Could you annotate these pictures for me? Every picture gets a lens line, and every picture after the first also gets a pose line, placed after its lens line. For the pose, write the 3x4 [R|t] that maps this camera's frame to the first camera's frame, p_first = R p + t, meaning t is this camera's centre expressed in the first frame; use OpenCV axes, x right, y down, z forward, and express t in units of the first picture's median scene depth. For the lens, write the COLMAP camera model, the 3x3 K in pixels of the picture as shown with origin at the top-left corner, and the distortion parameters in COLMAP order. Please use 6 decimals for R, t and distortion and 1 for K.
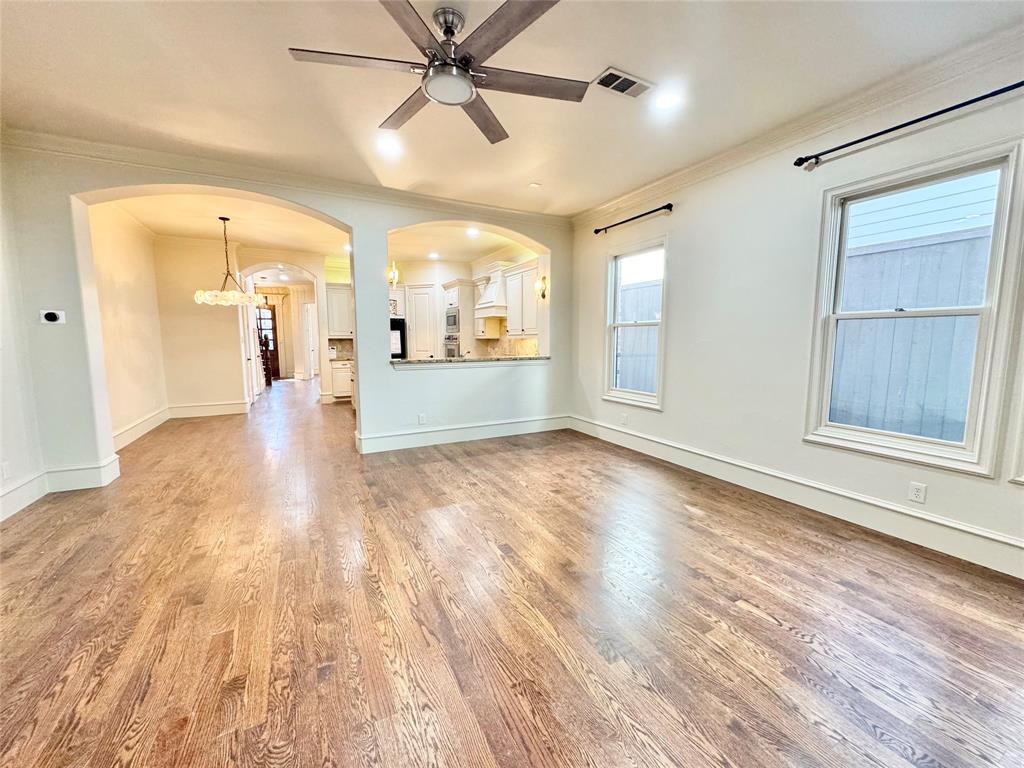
lens RADIAL K [[408.4, 0, 514.8], [0, 408.4, 383.5], [0, 0, 1]] dist [-0.002752, 0.000791]
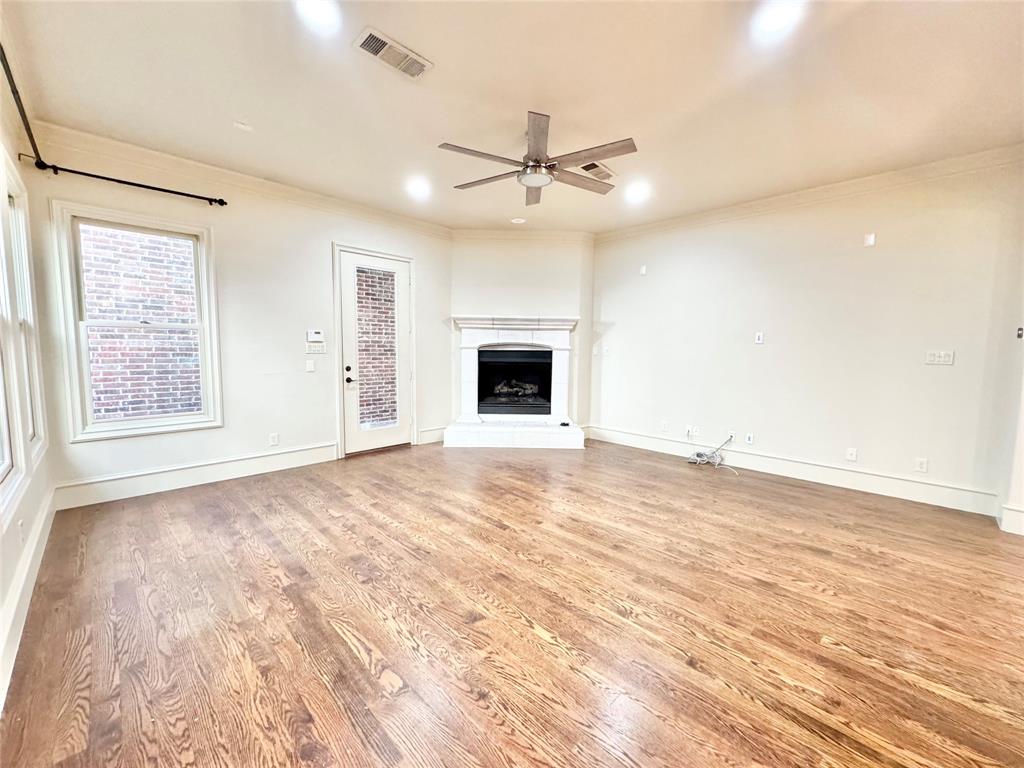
lens RADIAL K [[408.4, 0, 513.7], [0, 408.4, 382.2], [0, 0, 1]] dist [-0.002752, 0.000791]
pose [[-0.954911, 0.013142, -0.296600, 0.204091], [-0.045717, 0.980596, 0.190635, -0.162158], [0.293350, 0.195599, -0.935781, 1.417524]]
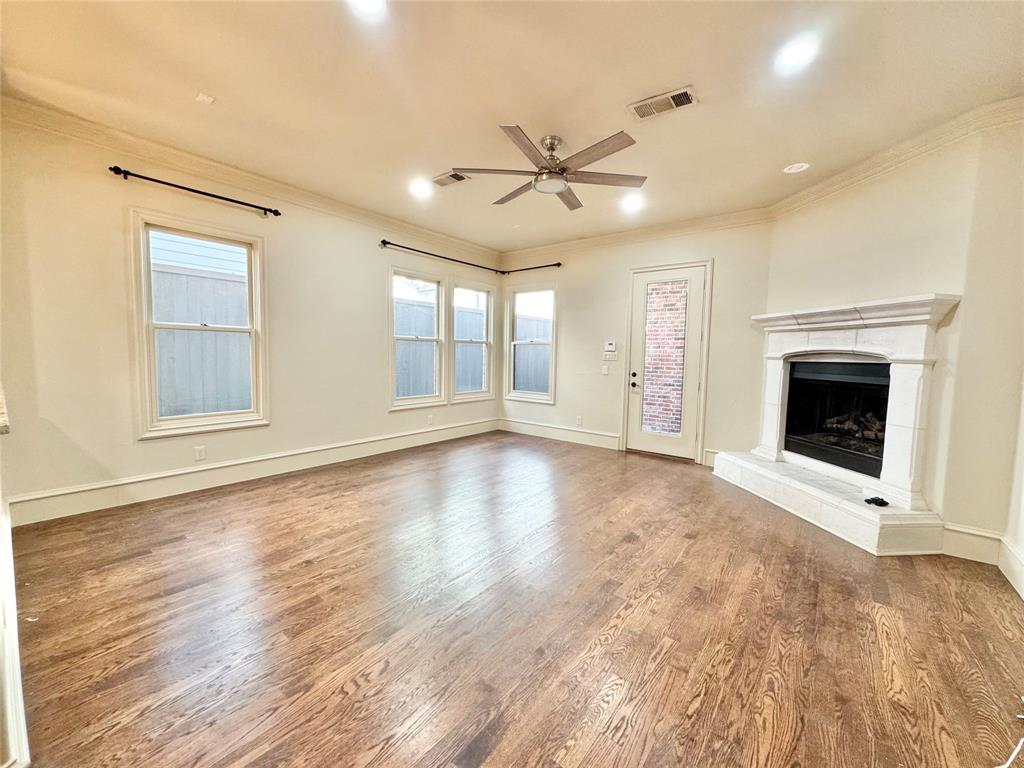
lens RADIAL K [[408.4, 0, 517.6], [0, 408.4, 383.7], [0, 0, 1]] dist [-0.002752, 0.000791]
pose [[-0.407084, -0.075744, 0.910245, -0.863942], [0.079703, 0.989809, 0.118010, -0.109026], [-0.909907, 0.120589, -0.396898, 1.016791]]
